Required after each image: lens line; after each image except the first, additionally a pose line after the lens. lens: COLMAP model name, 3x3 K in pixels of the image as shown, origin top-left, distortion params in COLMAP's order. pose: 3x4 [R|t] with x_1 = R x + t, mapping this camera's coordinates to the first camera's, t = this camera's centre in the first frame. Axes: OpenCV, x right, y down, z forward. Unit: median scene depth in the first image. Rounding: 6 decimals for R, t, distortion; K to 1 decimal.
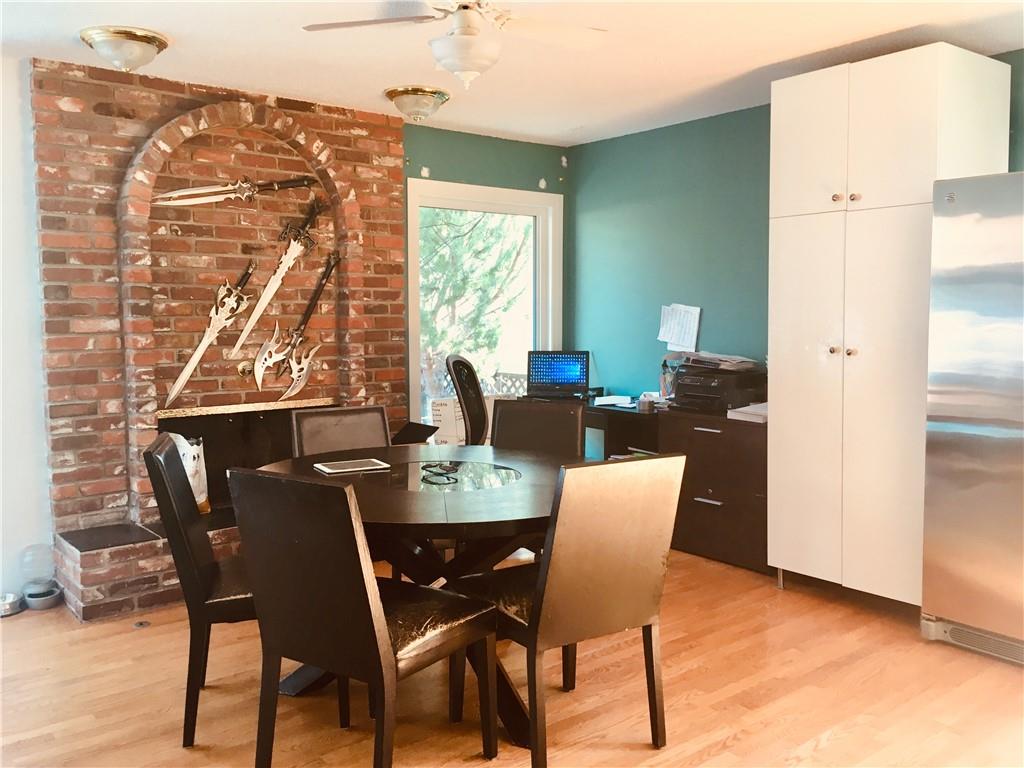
lens RADIAL K [[873.7, 0, 507.8], [0, 873.7, 380.8], [0, 0, 1]] dist [0.077448, -0.102085]
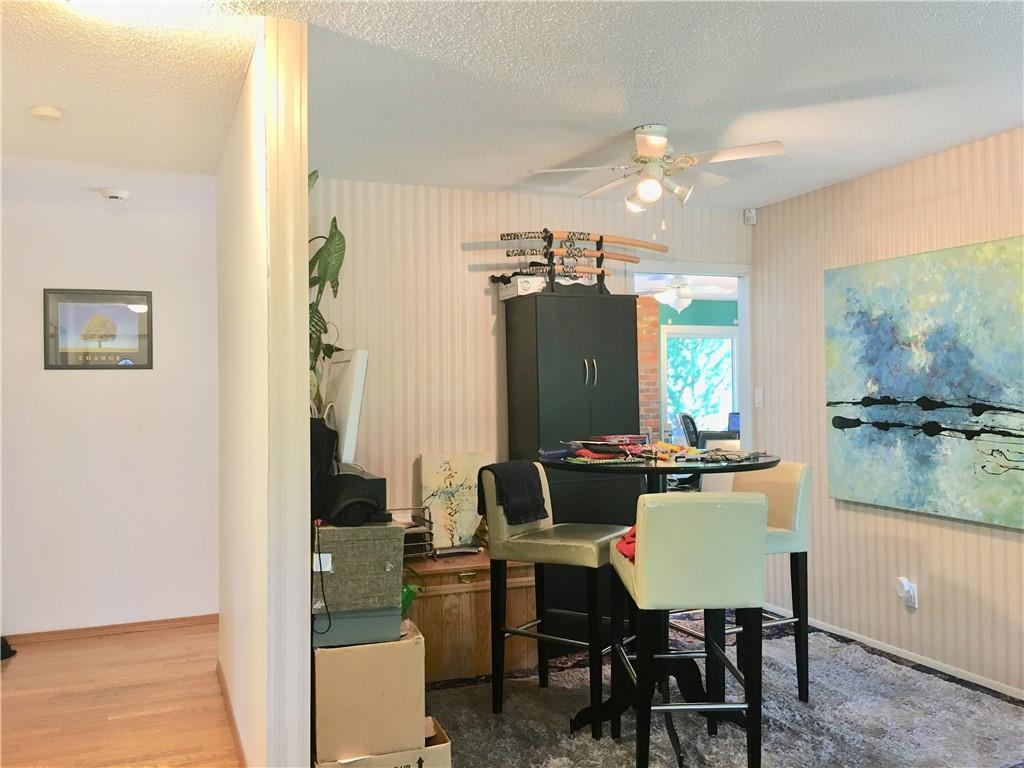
lens RADIAL K [[873.7, 0, 507.8], [0, 873.7, 380.8], [0, 0, 1]] dist [0.077448, -0.102085]
pose [[0.955652, -0.008494, -0.294376, 0.168213], [-0.018325, 0.995932, -0.088228, 0.095389], [0.293928, 0.089710, 0.951608, -1.199394]]
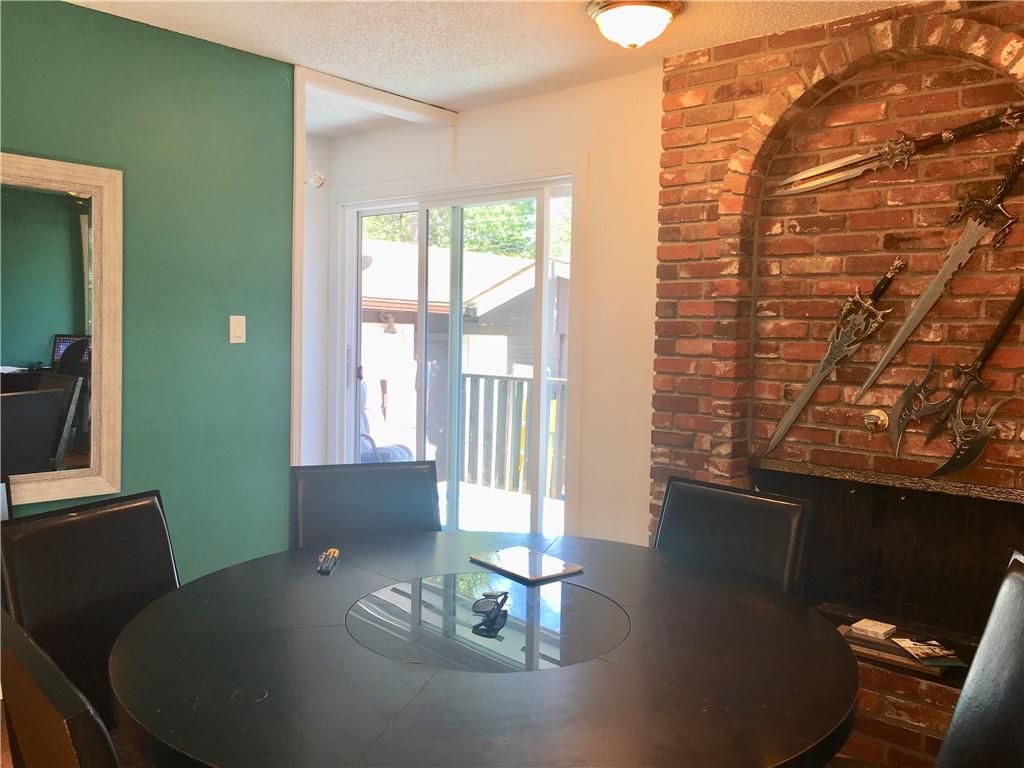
lens RADIAL K [[873.7, 0, 507.8], [0, 873.7, 380.8], [0, 0, 1]] dist [0.077448, -0.102085]
pose [[0.148935, 0.069163, -0.986425, 0.341642], [-0.102625, 0.993245, 0.054146, -0.054164], [0.983507, 0.093168, 0.155027, 0.650353]]
